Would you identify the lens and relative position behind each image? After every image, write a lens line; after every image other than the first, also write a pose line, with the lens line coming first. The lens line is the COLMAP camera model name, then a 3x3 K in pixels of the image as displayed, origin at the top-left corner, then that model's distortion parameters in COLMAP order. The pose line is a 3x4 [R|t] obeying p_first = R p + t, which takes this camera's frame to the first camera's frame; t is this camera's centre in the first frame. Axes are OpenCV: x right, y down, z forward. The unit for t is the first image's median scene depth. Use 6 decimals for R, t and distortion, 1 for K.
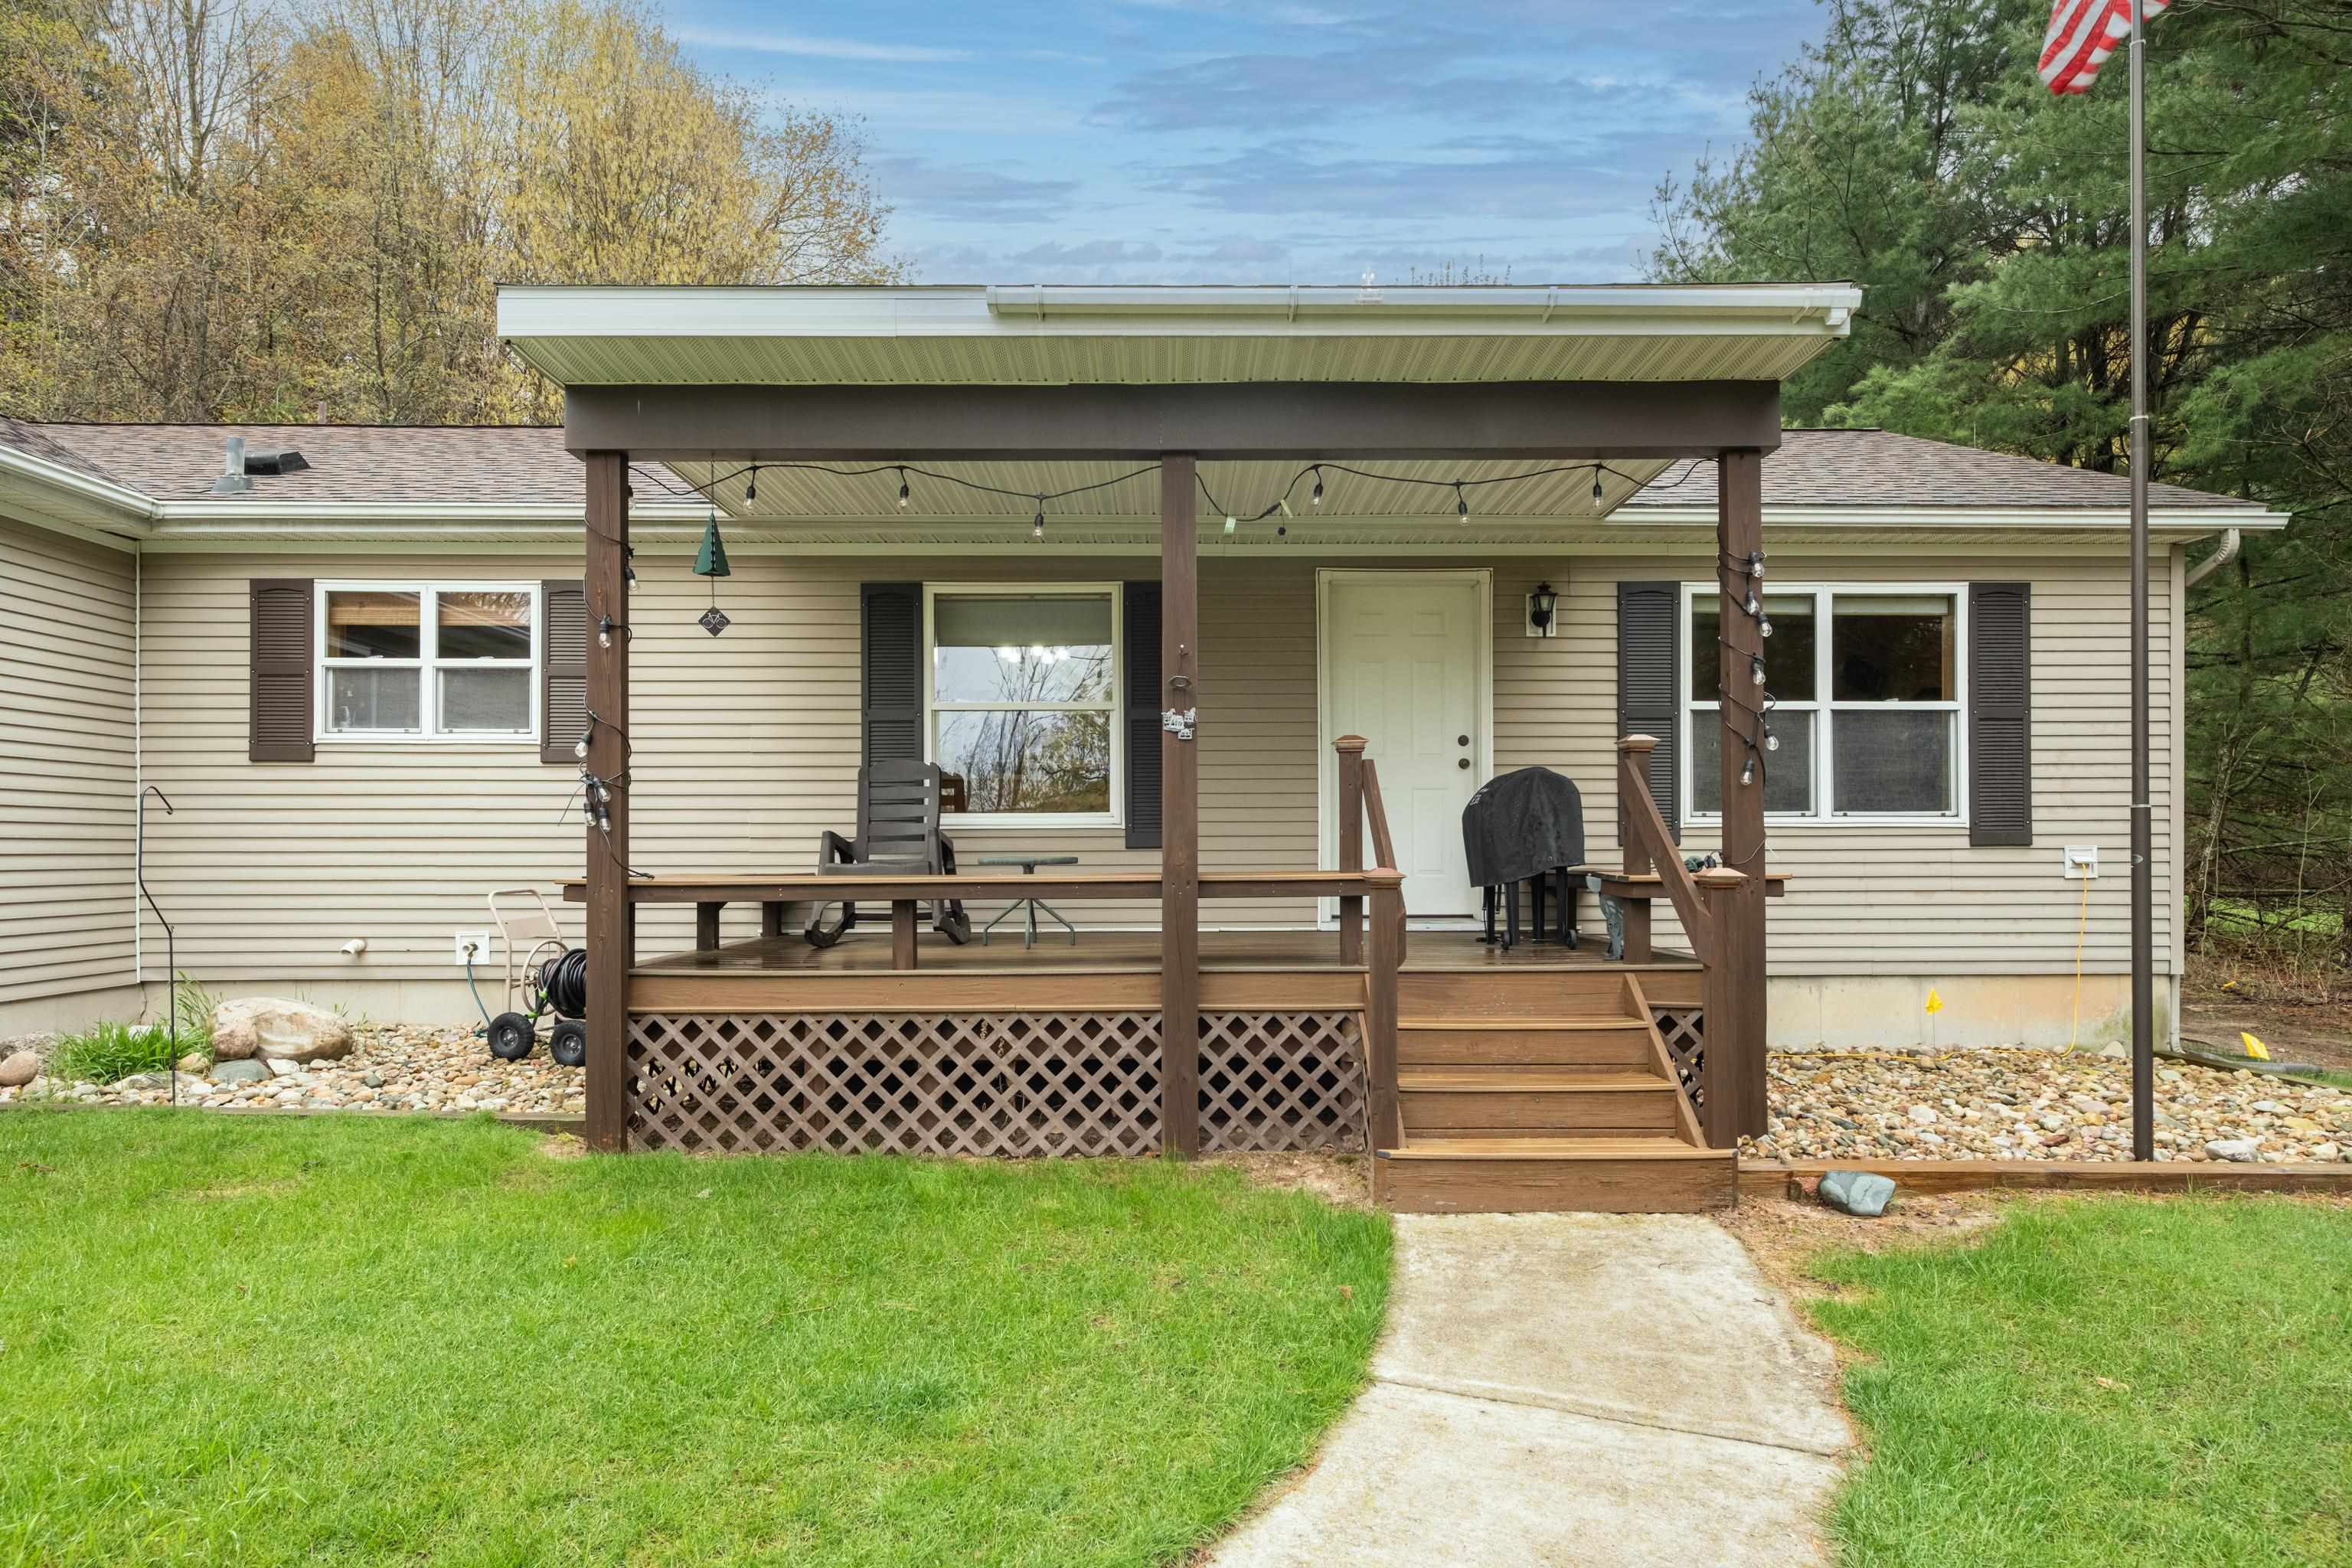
lens RADIAL K [[1333.9, 0, 1159.7], [0, 1333.9, 834.2], [0, 0, 1]] dist [0.004694, 0.000321]
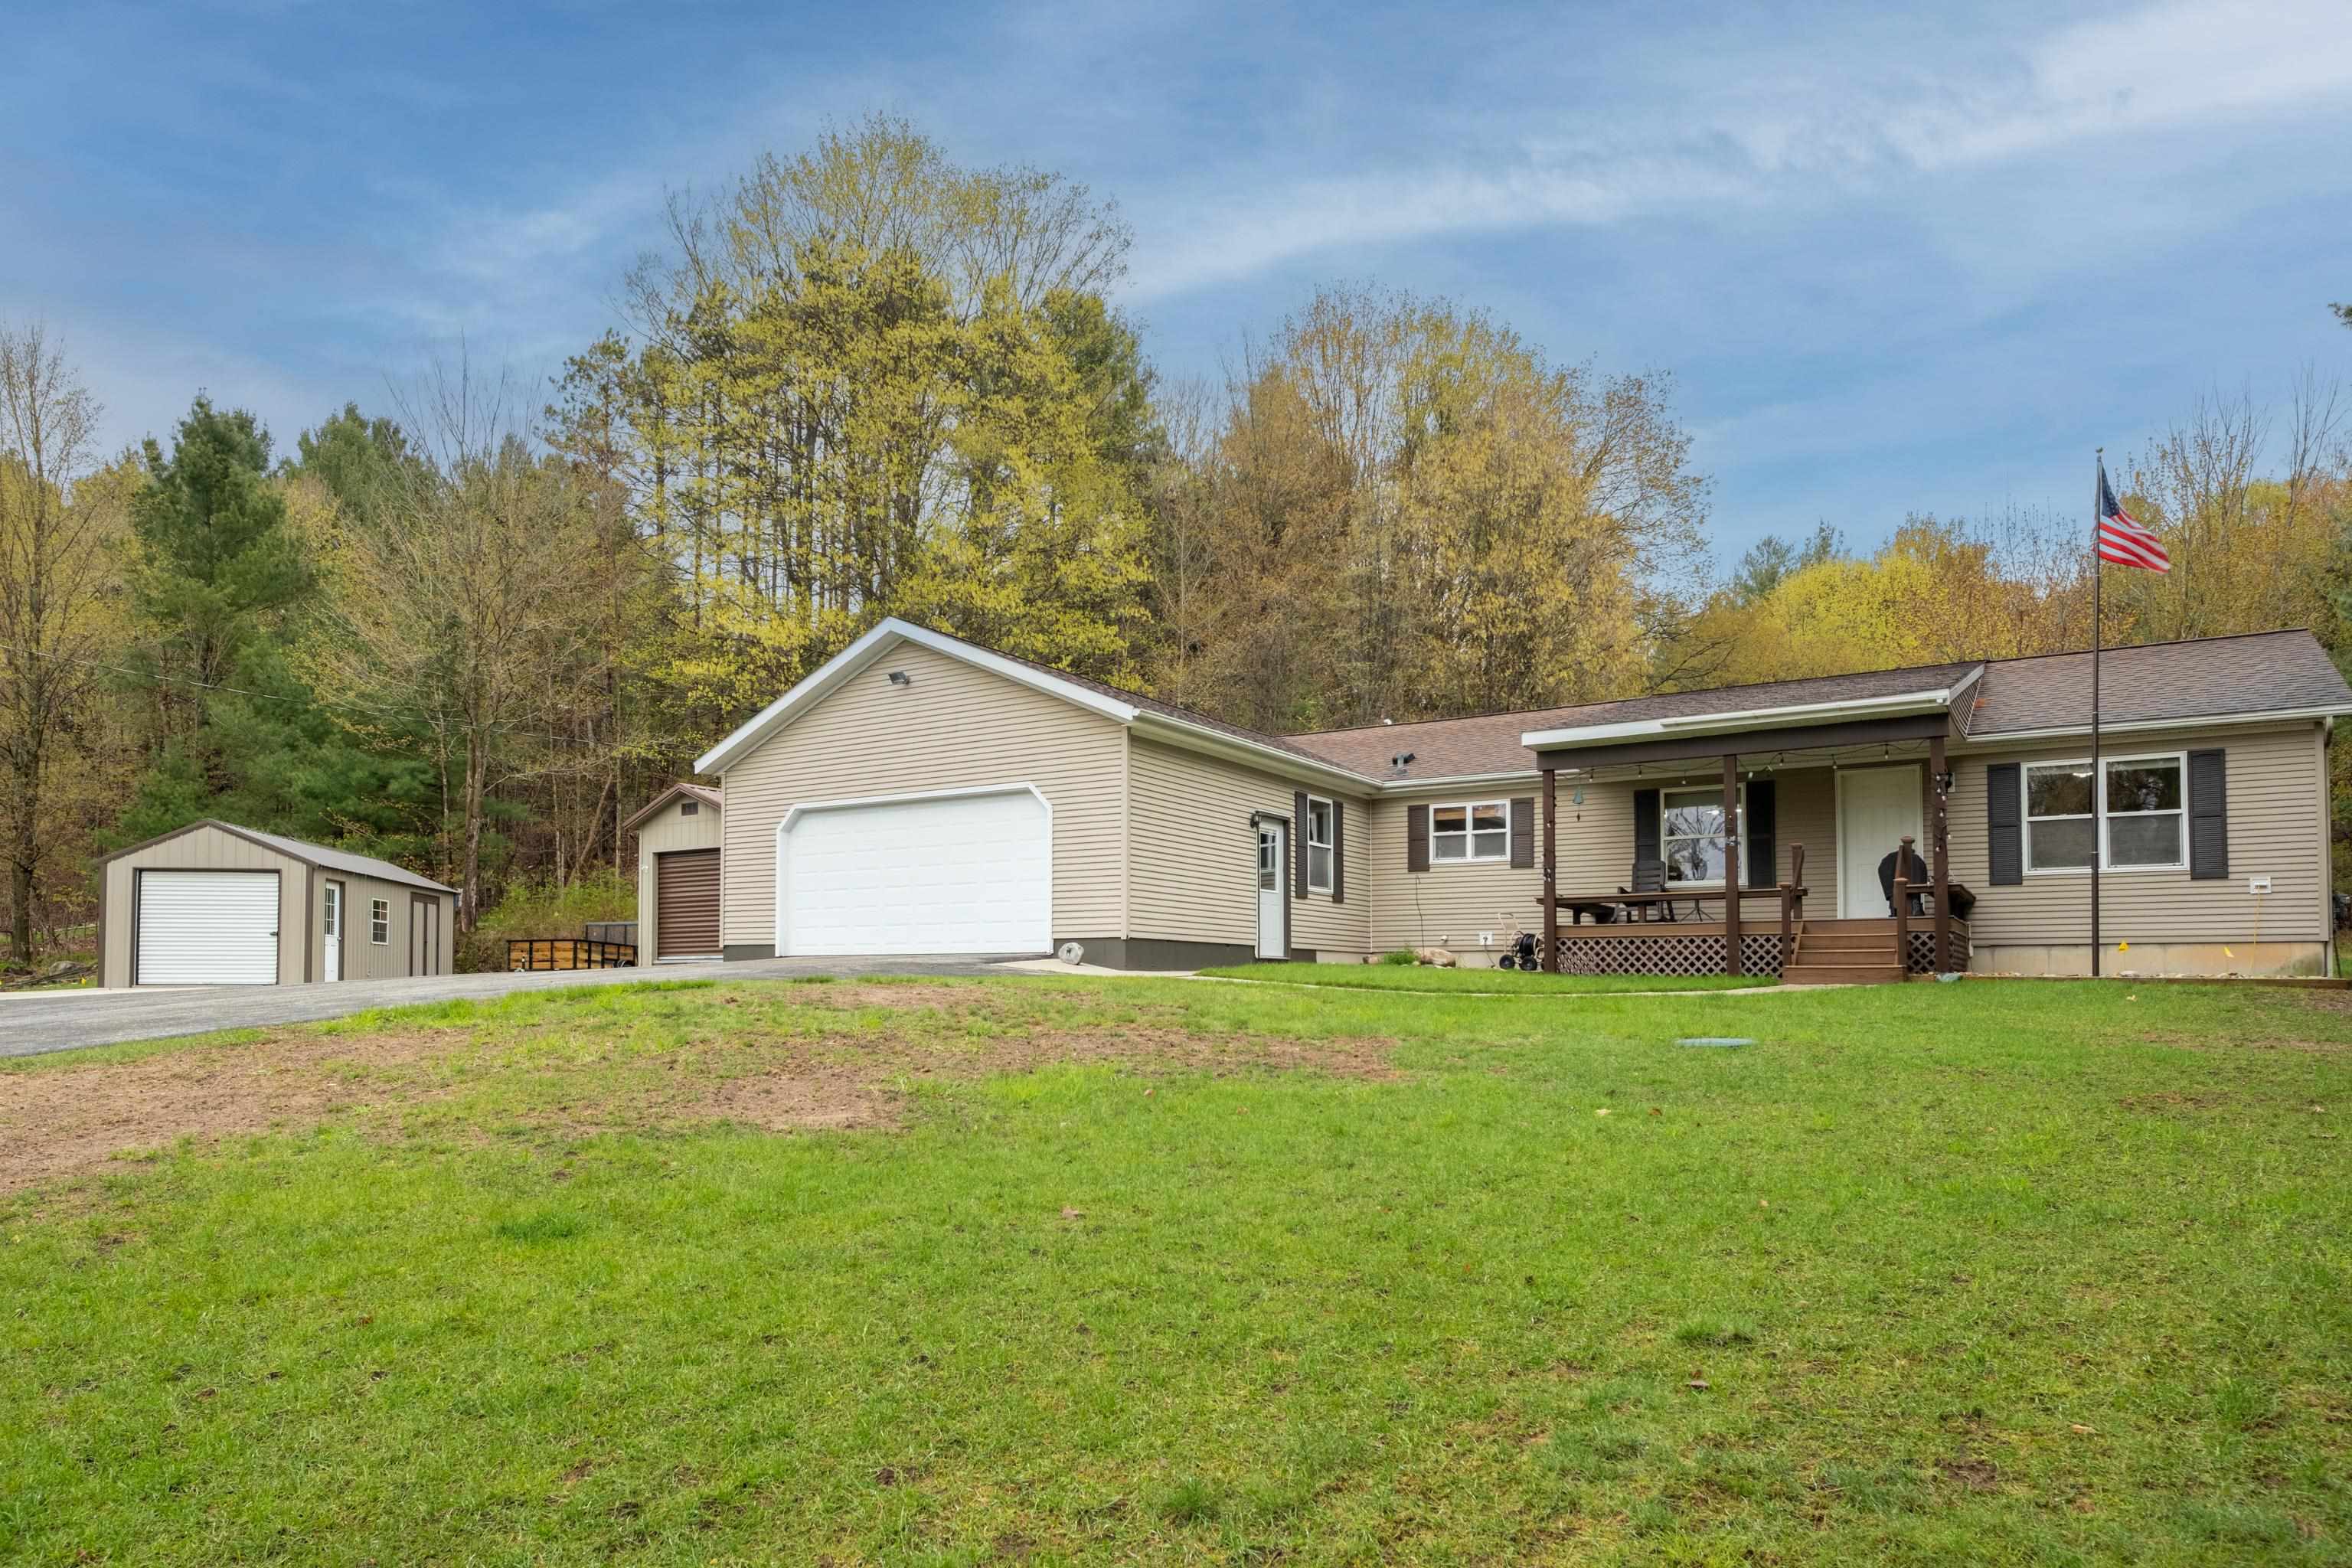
lens RADIAL K [[1391.2, 0, 1158.3], [0, 1391.2, 936.4], [0, 0, 1]] dist [-0.002952, -0.000236]
pose [[0.831187, -0.014787, -0.555797, 0.500479], [-0.000107, 0.999642, -0.026756, 0.161144], [0.555994, 0.022299, 0.830887, -1.727535]]
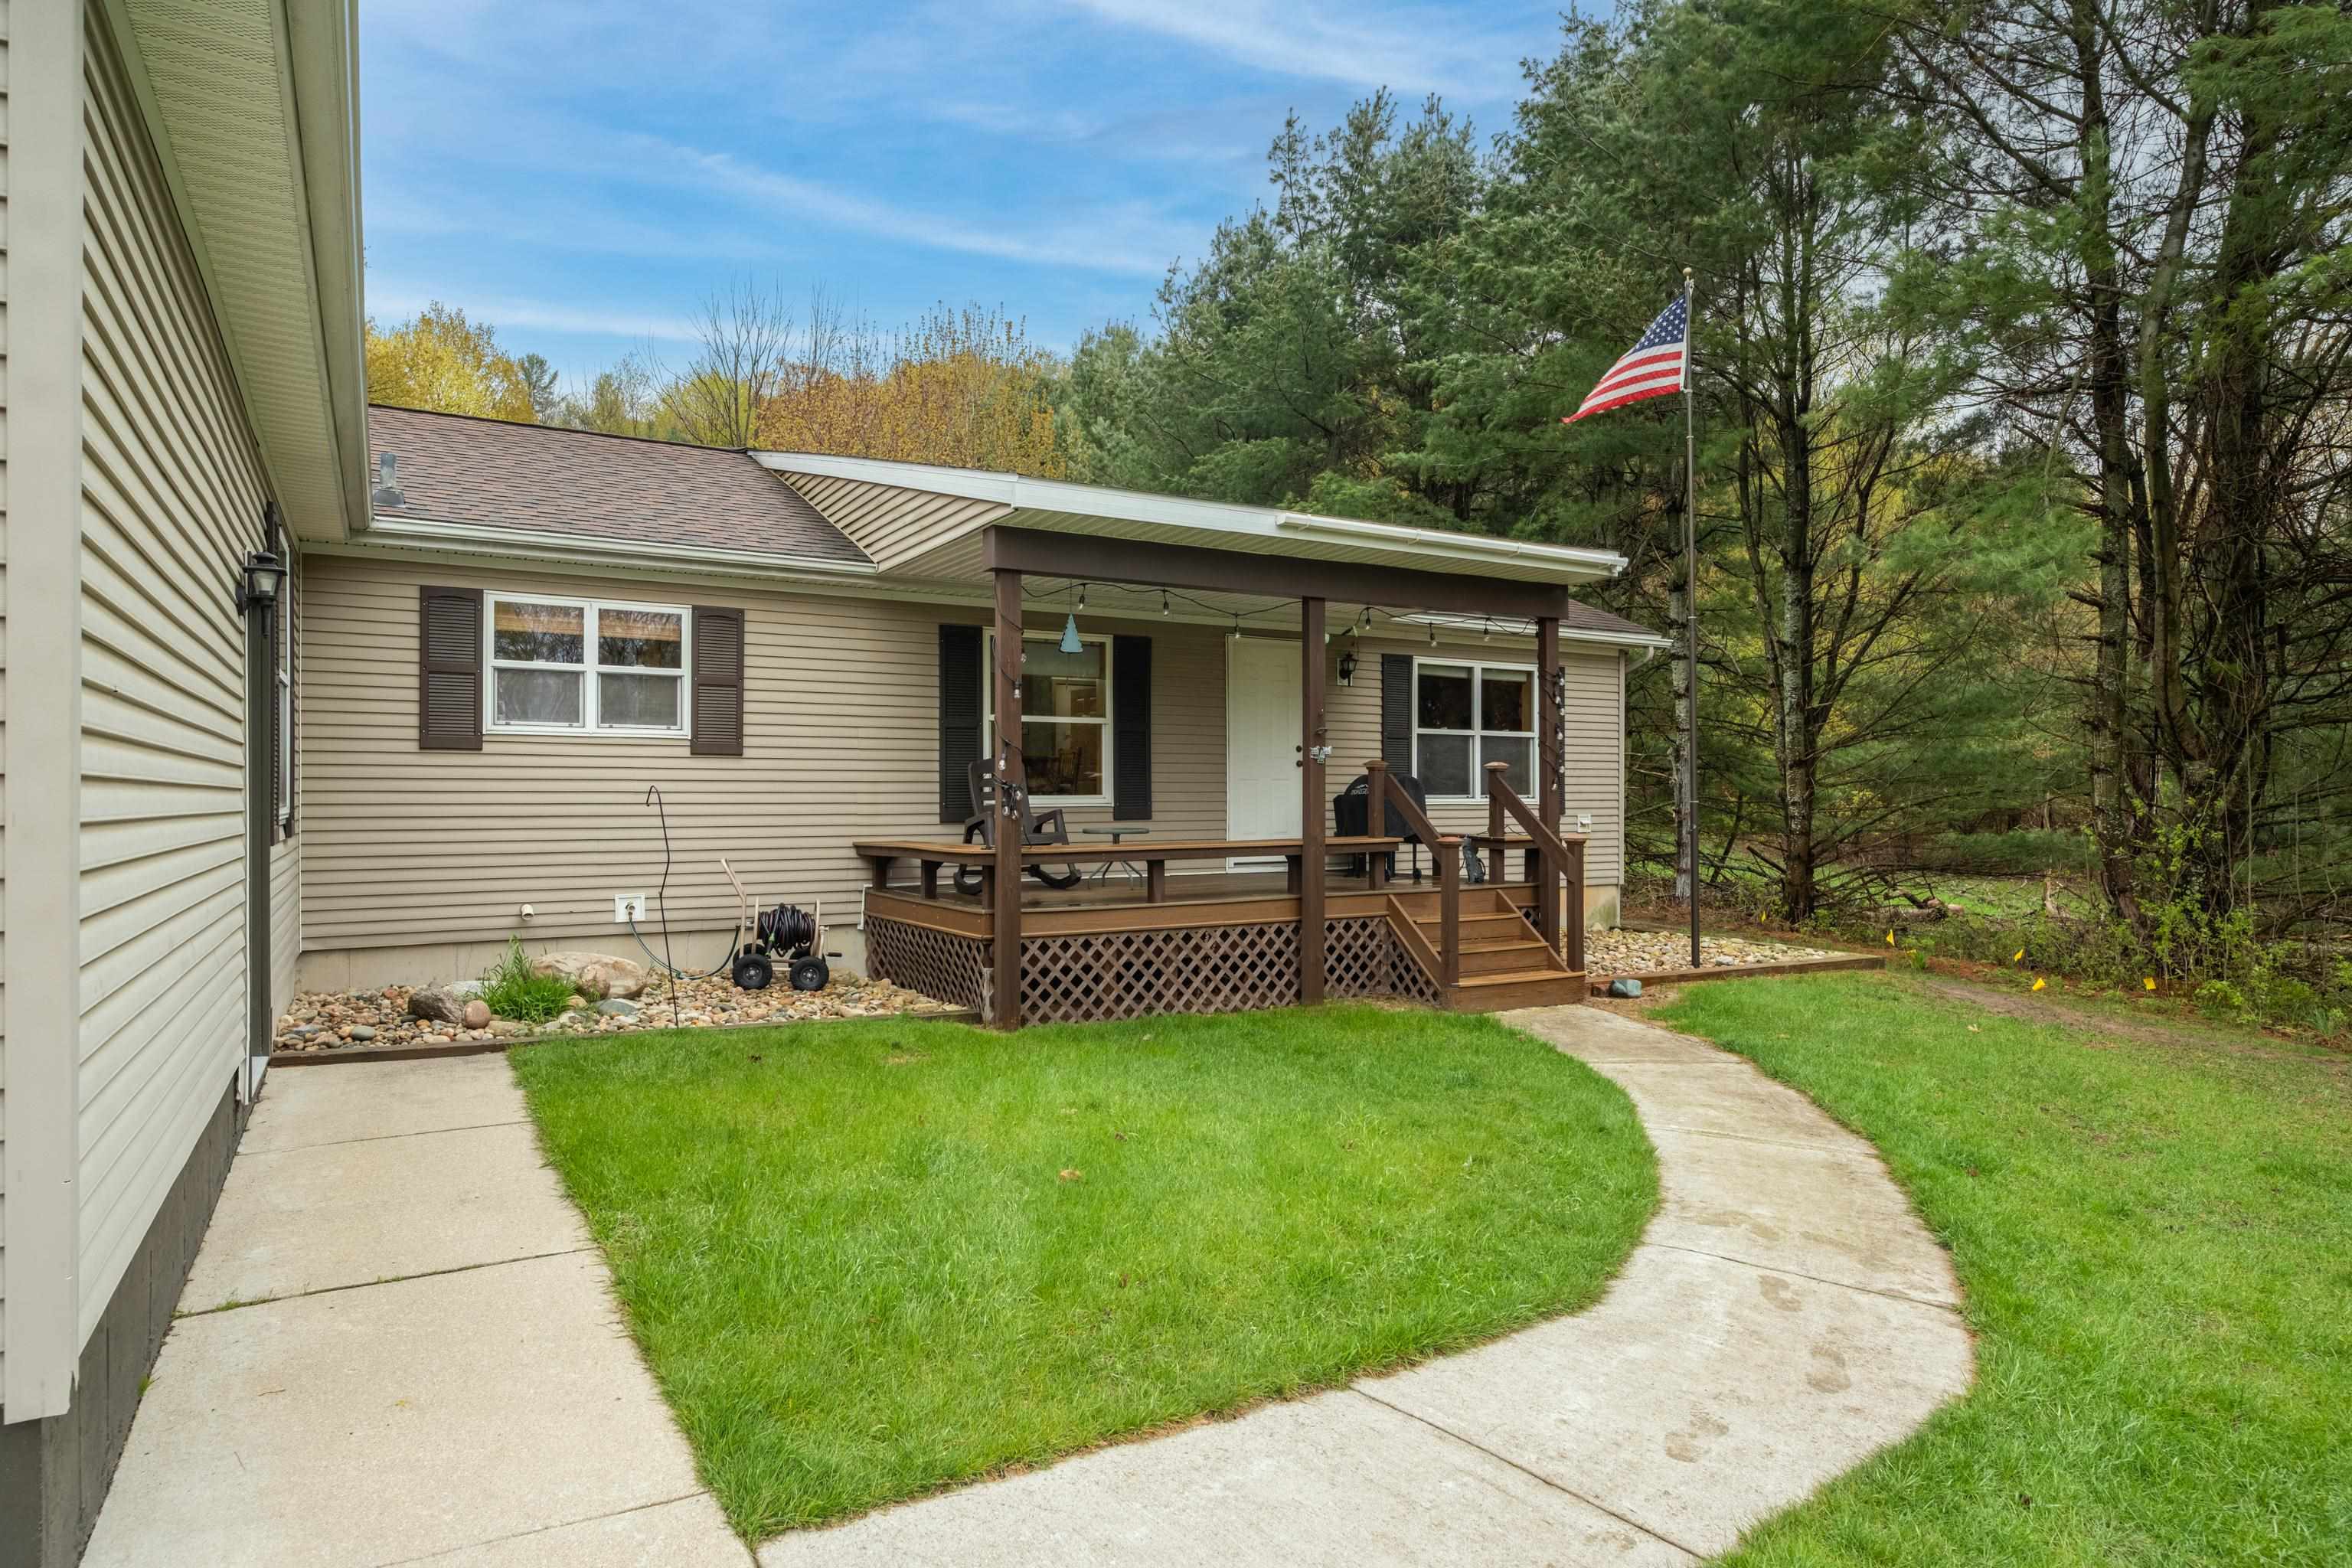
lens RADIAL K [[1313.7, 0, 1176.0], [0, 1313.7, 784.0], [0, 0, 1]] dist [0.003007, 0.001204]
pose [[0.867544, 0.005600, 0.497328, -0.705907], [-0.006529, 0.999979, 0.000129, -0.030536], [-0.497317, -0.003359, 0.867562, -0.277672]]
